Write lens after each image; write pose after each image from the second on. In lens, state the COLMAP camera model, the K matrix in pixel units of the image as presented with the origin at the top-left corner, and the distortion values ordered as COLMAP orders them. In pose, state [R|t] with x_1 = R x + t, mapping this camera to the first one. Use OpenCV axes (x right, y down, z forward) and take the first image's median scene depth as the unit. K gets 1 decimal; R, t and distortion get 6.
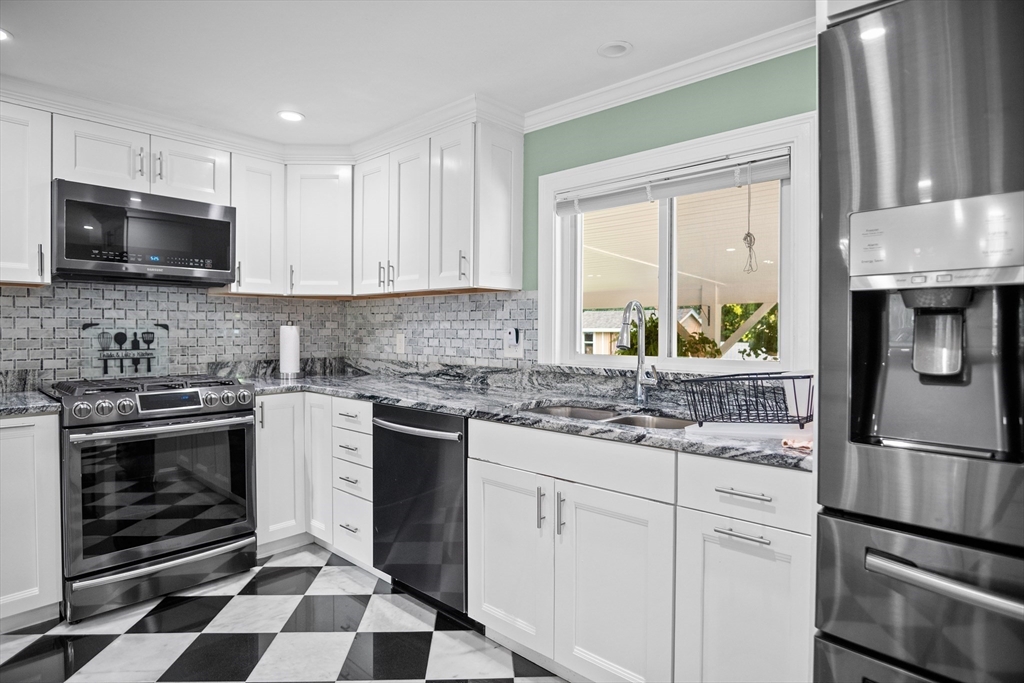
lens RADIAL K [[558.3, 0, 503.3], [0, 558.3, 336.3], [0, 0, 1]] dist [-0.026263, 0.005082]
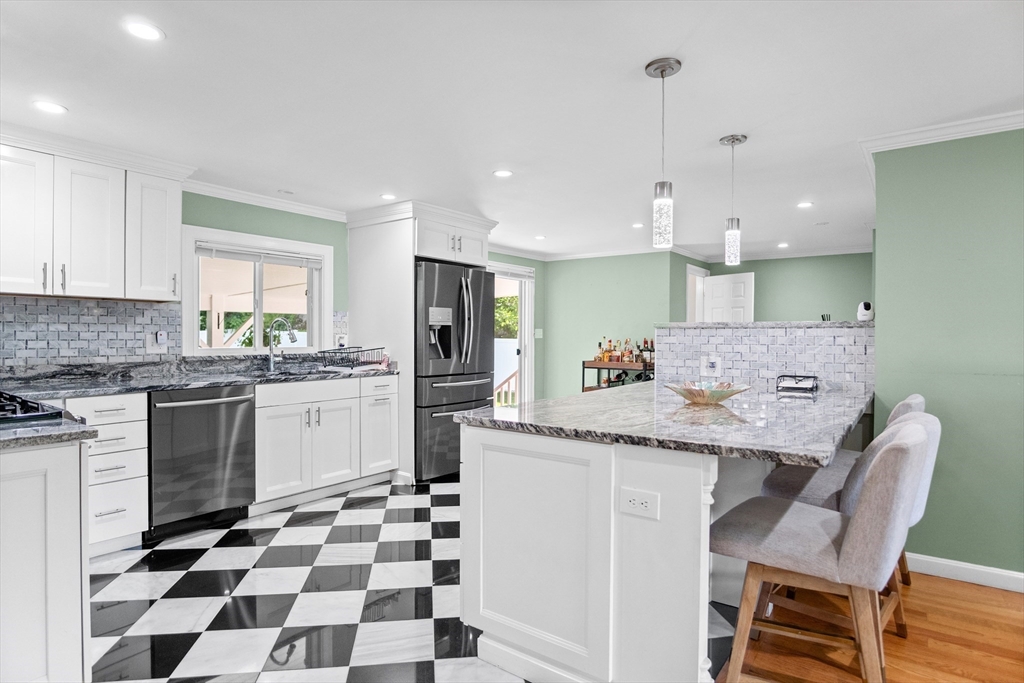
lens RADIAL K [[558.3, 0, 510.0], [0, 558.3, 338.5], [0, 0, 1]] dist [-0.026263, 0.005082]
pose [[-0.121277, -0.012593, 0.992539, -1.423935], [0.004465, 0.999902, 0.013232, -0.011071], [-0.992609, 0.006037, -0.121209, 0.338144]]
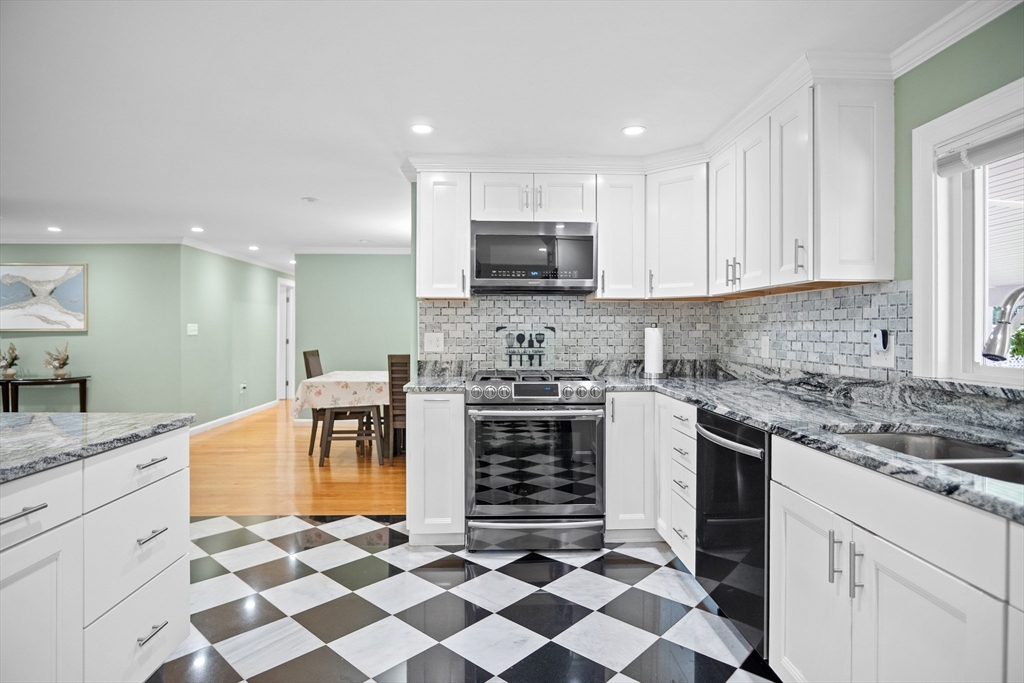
lens RADIAL K [[558.3, 0, 507.2], [0, 558.3, 328.9], [0, 0, 1]] dist [-0.026263, 0.005082]
pose [[0.709979, -0.003771, -0.704213, 0.195626], [-0.009229, 0.999850, -0.014658, 0.000982], [0.704163, 0.016906, 0.709837, 0.079697]]
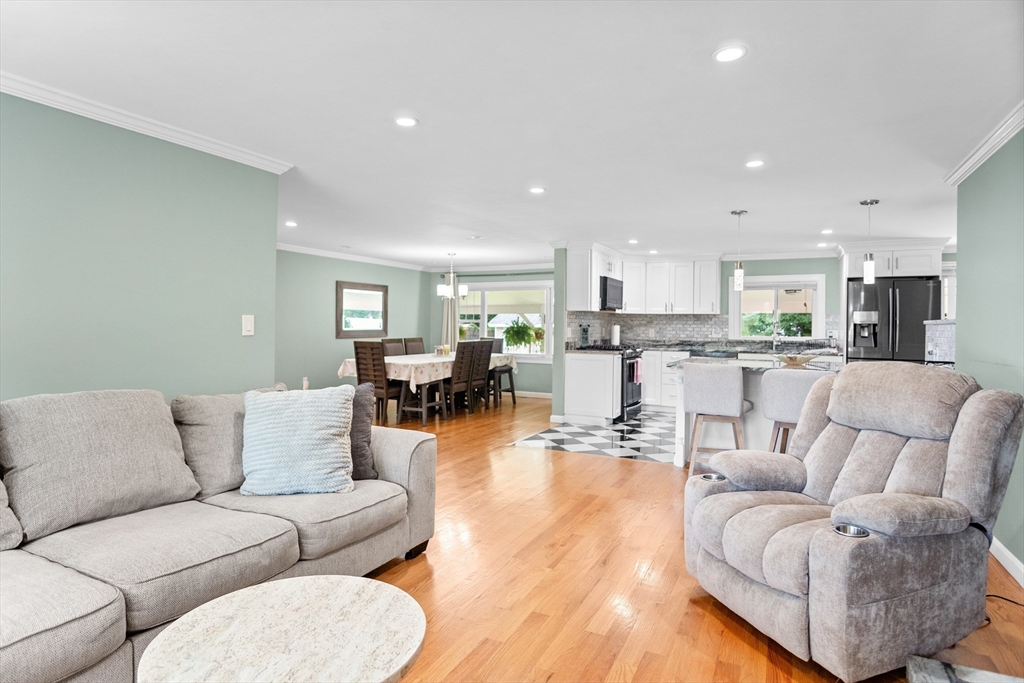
lens RADIAL K [[558.3, 0, 503.3], [0, 558.3, 334.0], [0, 0, 1]] dist [-0.026263, 0.005082]
pose [[0.961164, 0.002564, 0.275967, -1.916183], [-0.004162, 0.999978, 0.005204, 0.009017], [-0.275948, -0.006150, 0.961153, -1.534637]]
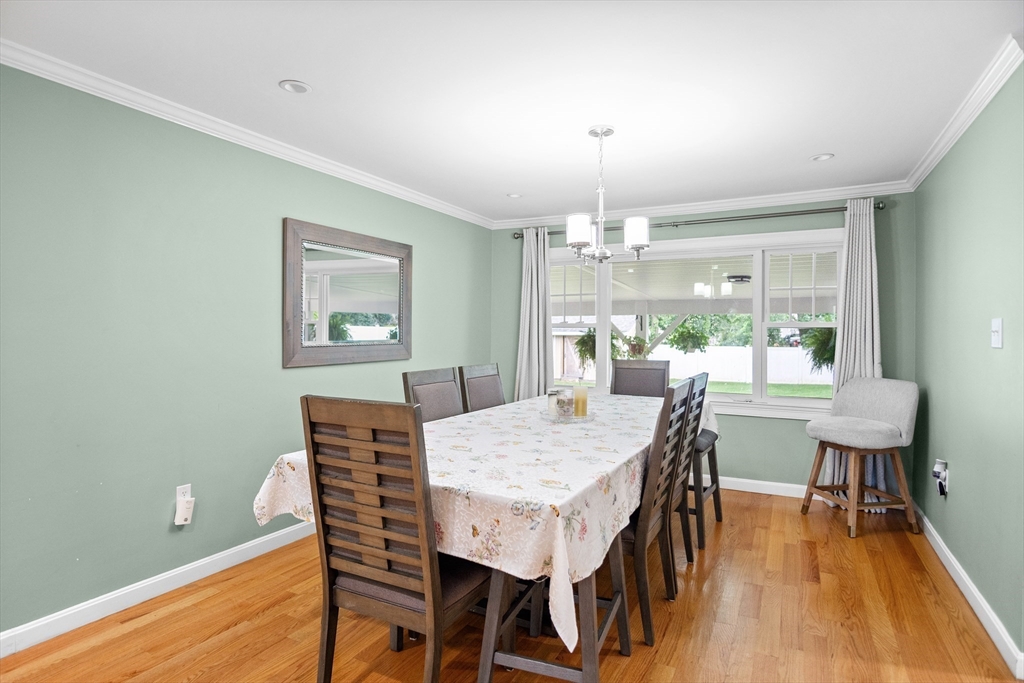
lens RADIAL K [[558.3, 0, 510.9], [0, 558.3, 338.3], [0, 0, 1]] dist [-0.026263, 0.005082]
pose [[0.959582, -0.000257, 0.281428, -1.819665], [0.001303, 0.999993, -0.003529, -0.006505], [-0.281425, 0.003753, 0.959576, 0.417666]]
